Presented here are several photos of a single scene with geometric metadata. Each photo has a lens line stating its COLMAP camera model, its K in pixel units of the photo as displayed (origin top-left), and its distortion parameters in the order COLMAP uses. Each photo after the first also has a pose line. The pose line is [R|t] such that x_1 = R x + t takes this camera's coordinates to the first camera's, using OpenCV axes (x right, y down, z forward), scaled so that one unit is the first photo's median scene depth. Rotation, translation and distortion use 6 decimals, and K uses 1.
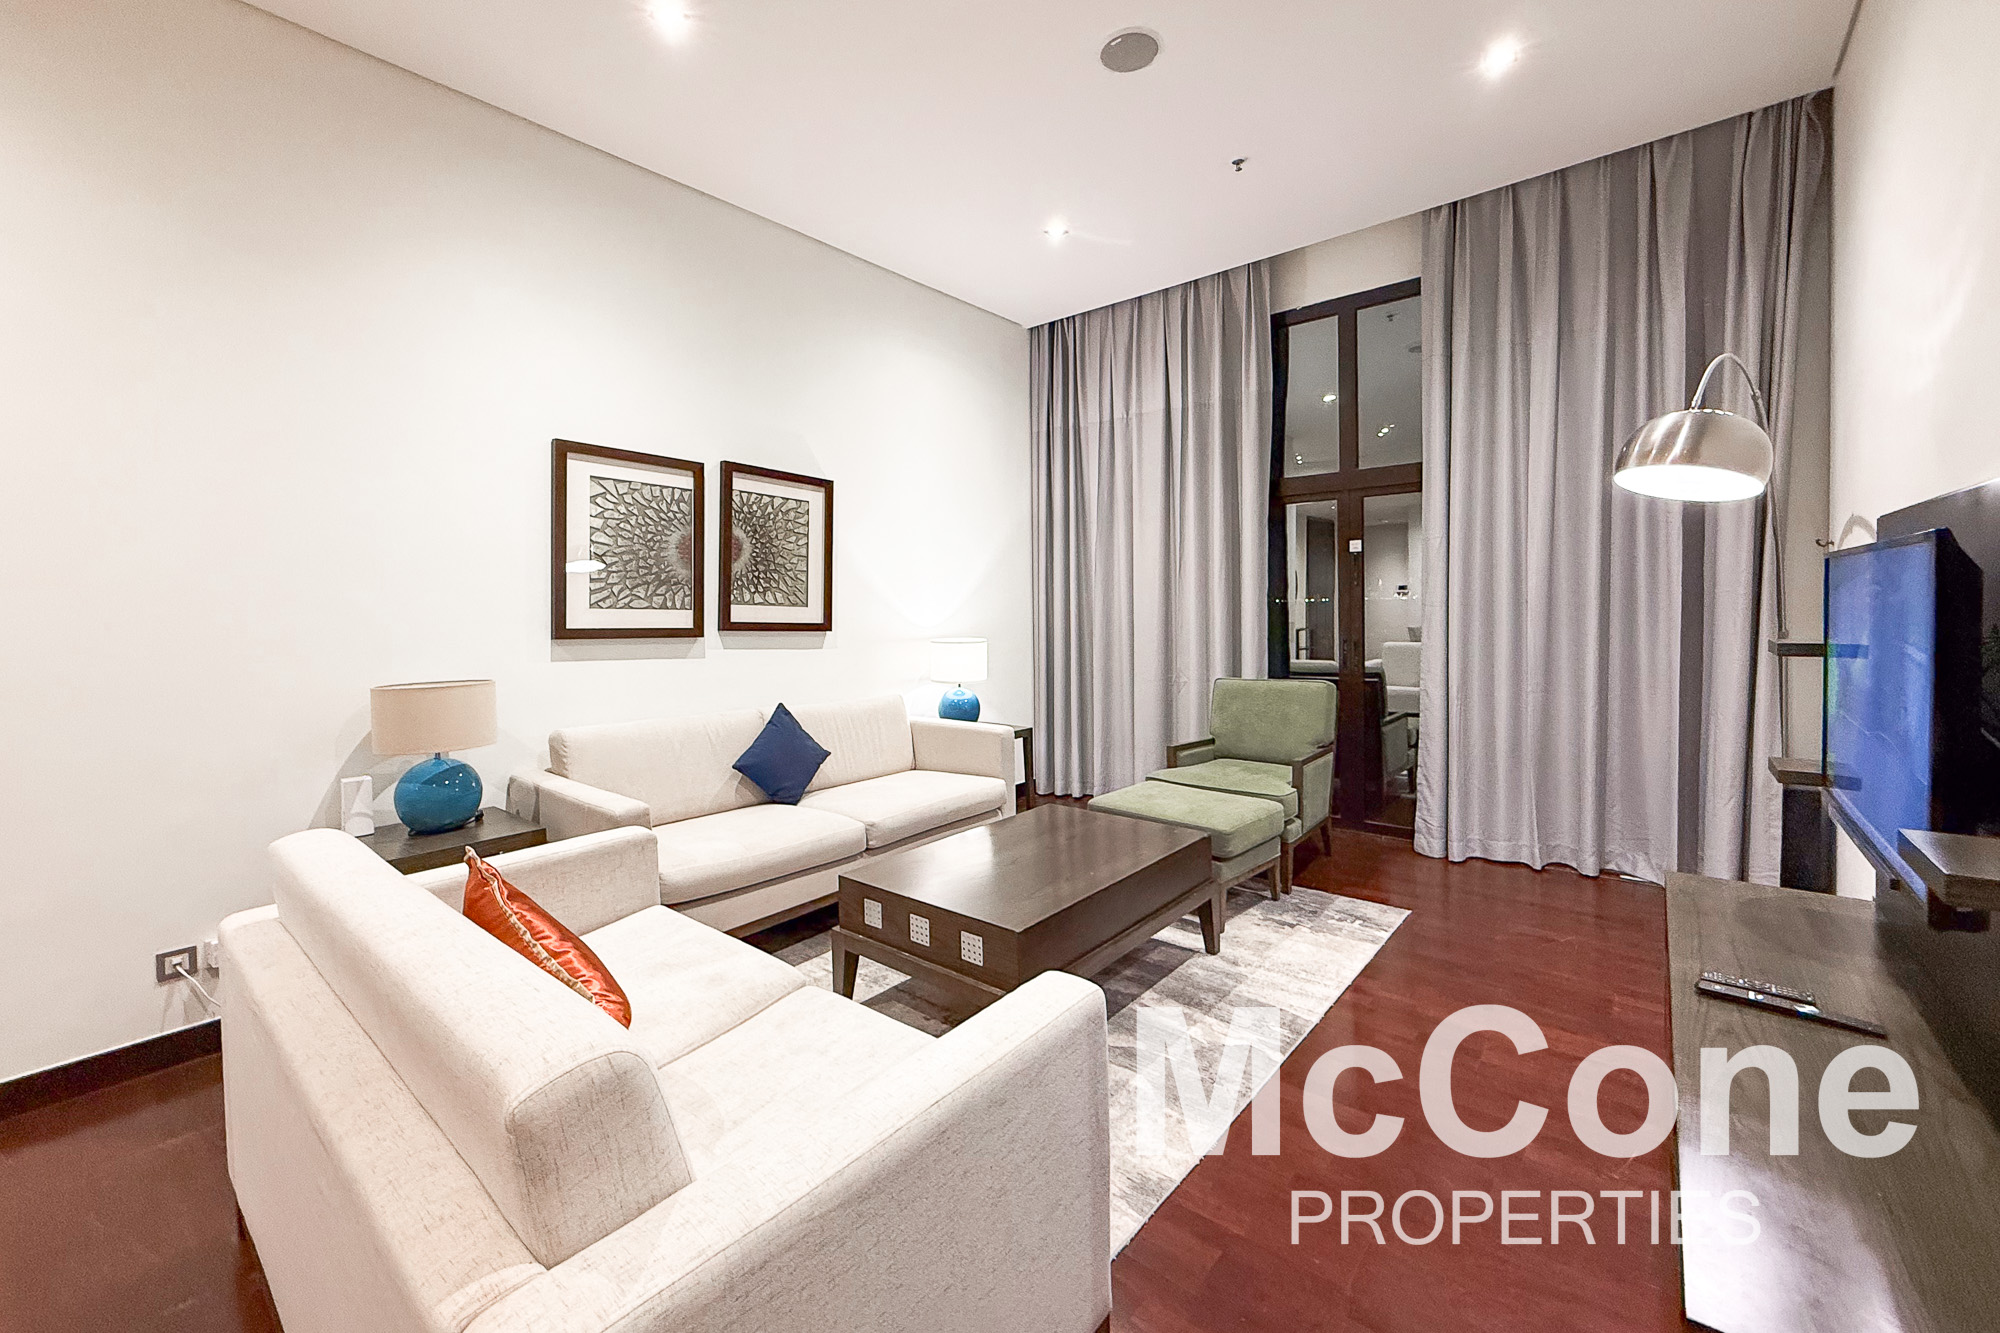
lens RADIAL K [[823.4, 0, 996.4], [0, 823.4, 648.3], [0, 0, 1]] dist [-0.004517, -0.000123]
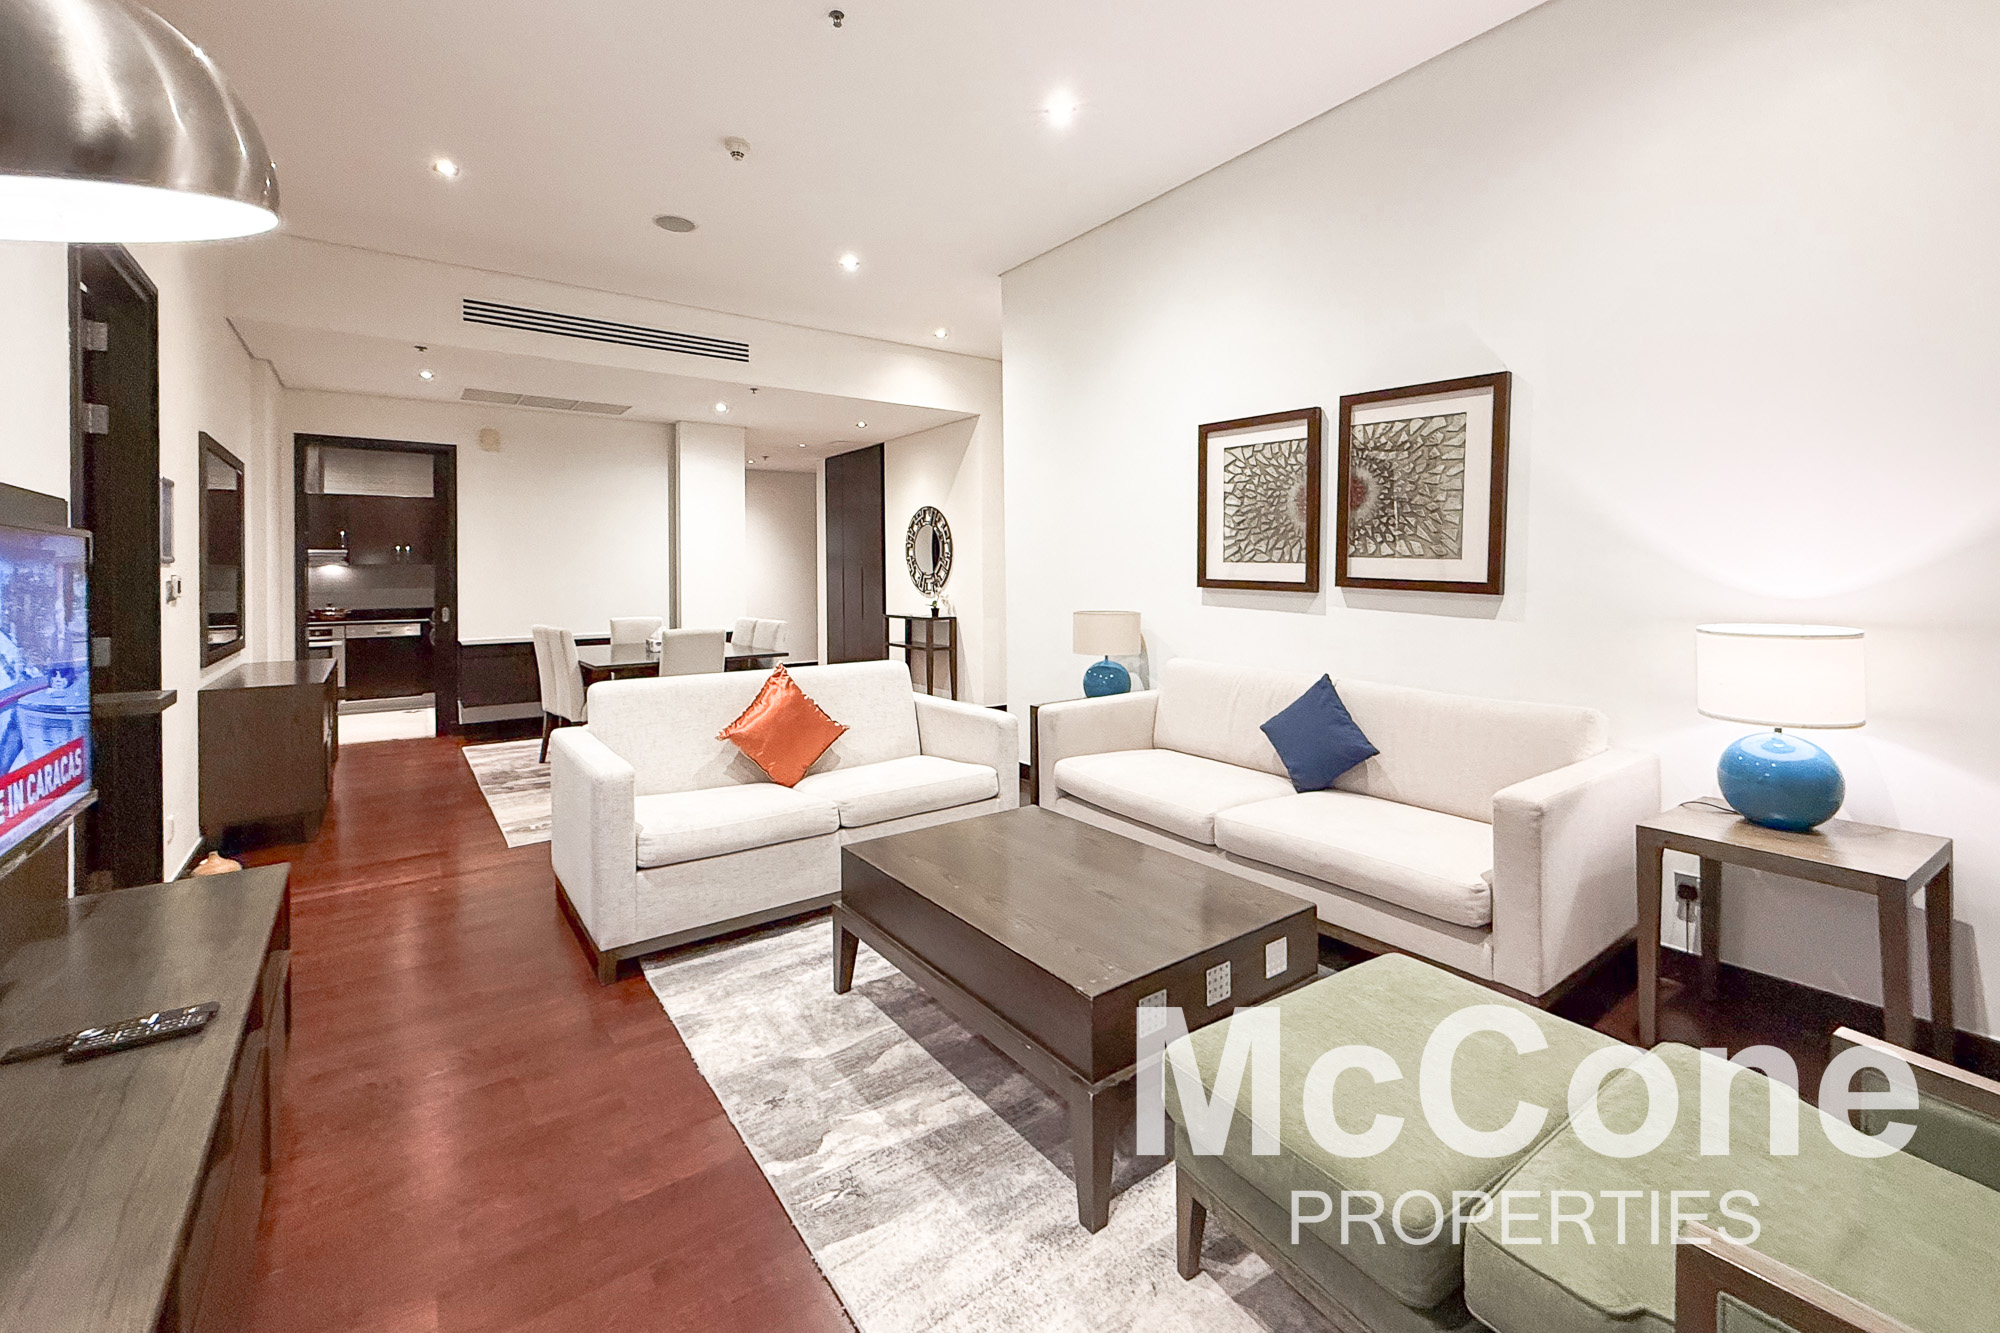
lens RADIAL K [[823.4, 0, 973.4], [0, 823.4, 580.2], [0, 0, 1]] dist [-0.004517, -0.000123]
pose [[-0.276502, 0.018712, -0.960831, 0.652913], [-0.046790, 0.998363, 0.032908, -0.040393], [0.959874, 0.054056, -0.275174, 0.887895]]
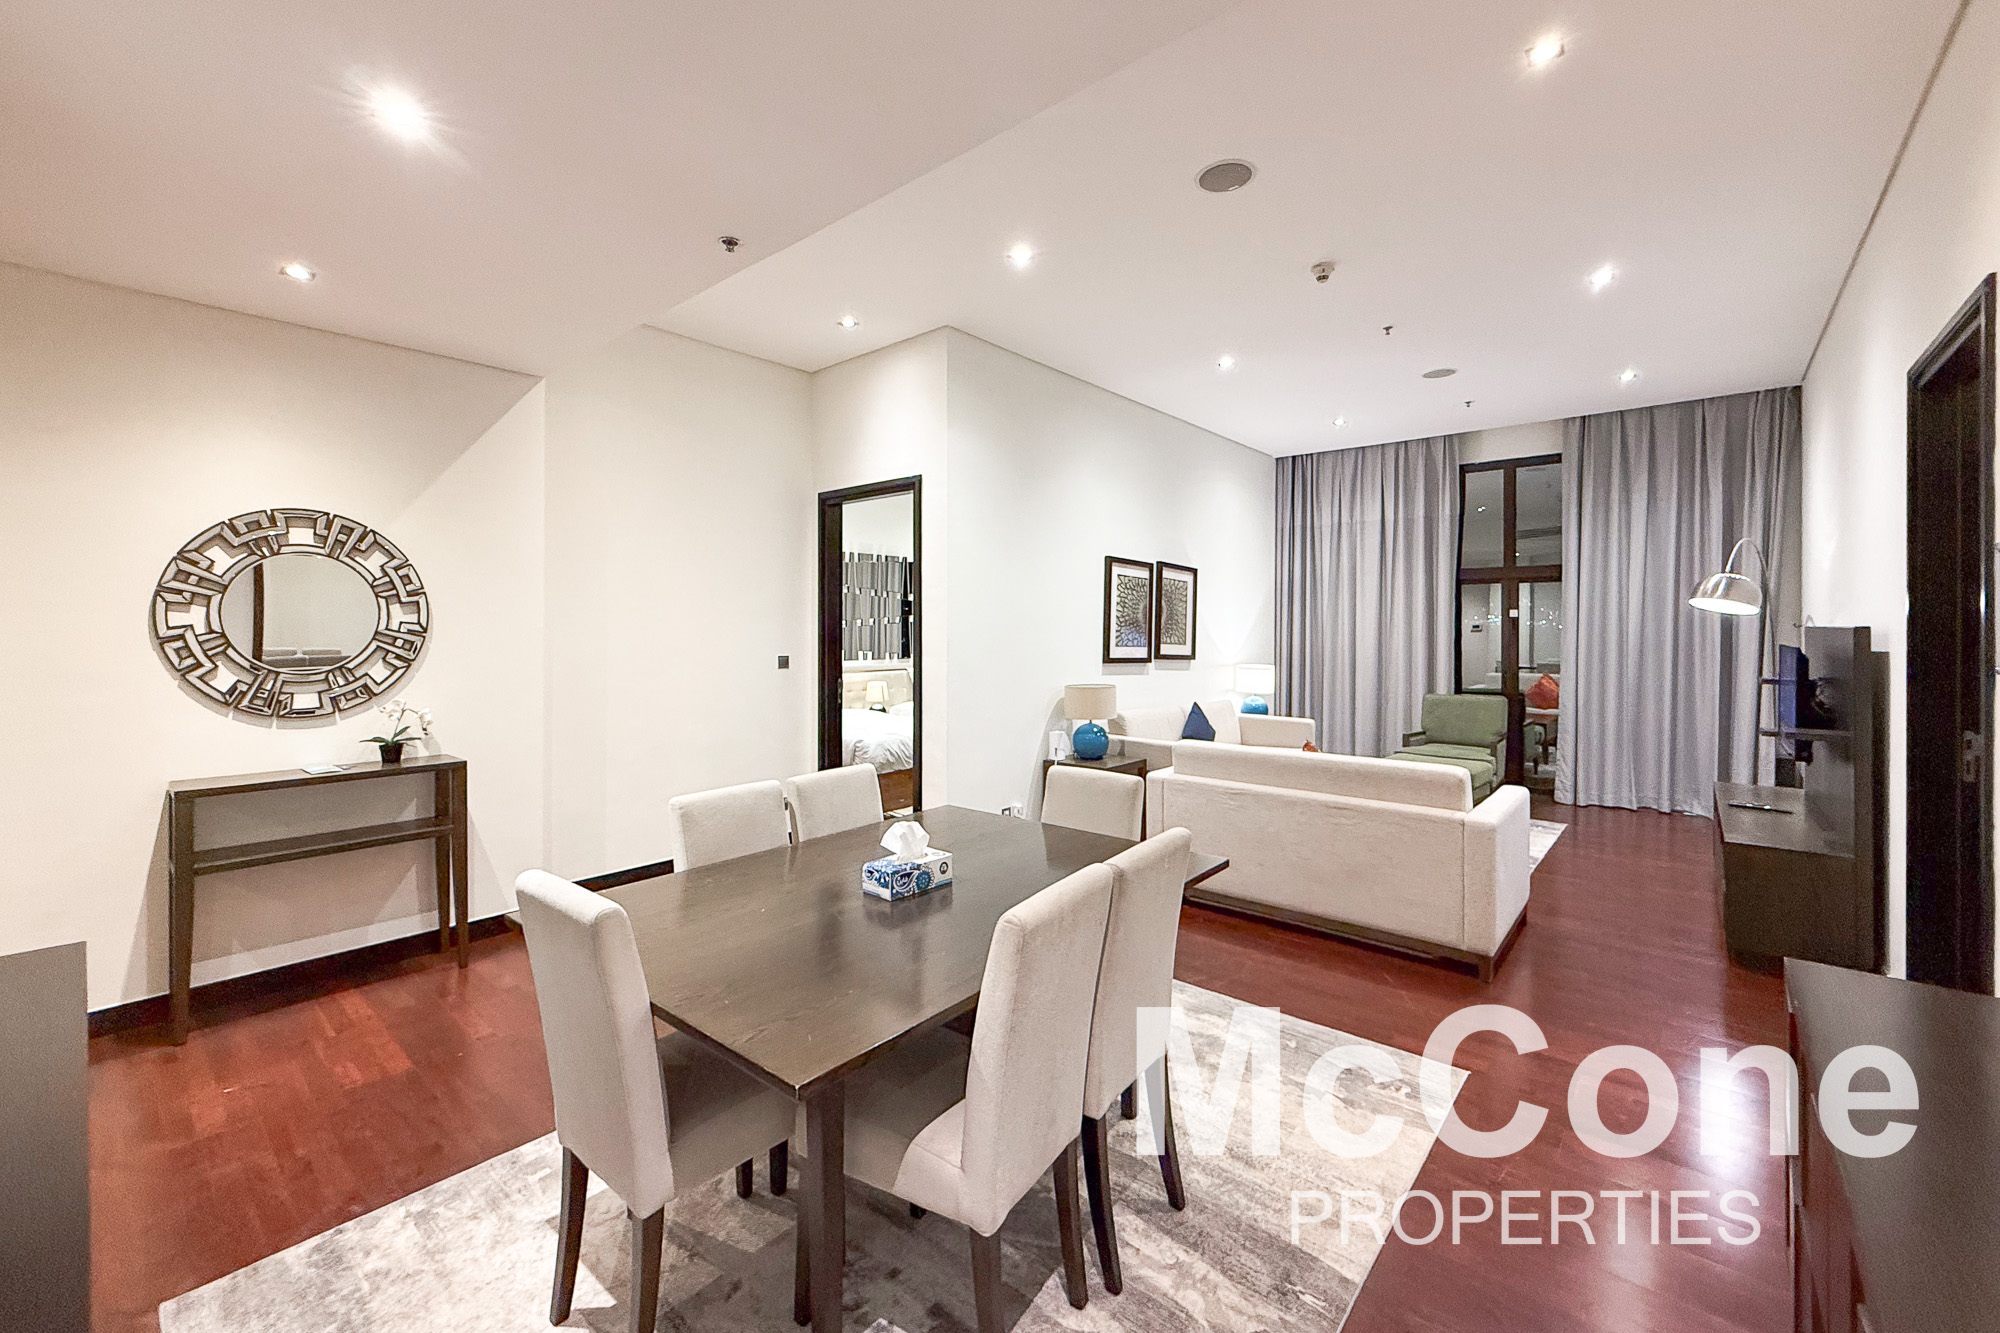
lens RADIAL K [[823.4, 0, 1003.9], [0, 823.4, 645.9], [0, 0, 1]] dist [-0.004517, -0.000123]
pose [[0.999637, 0.020076, -0.017987, -0.637734], [-0.020525, 0.999472, -0.025184, 0.000581], [0.017472, 0.025544, 0.999521, -0.749818]]
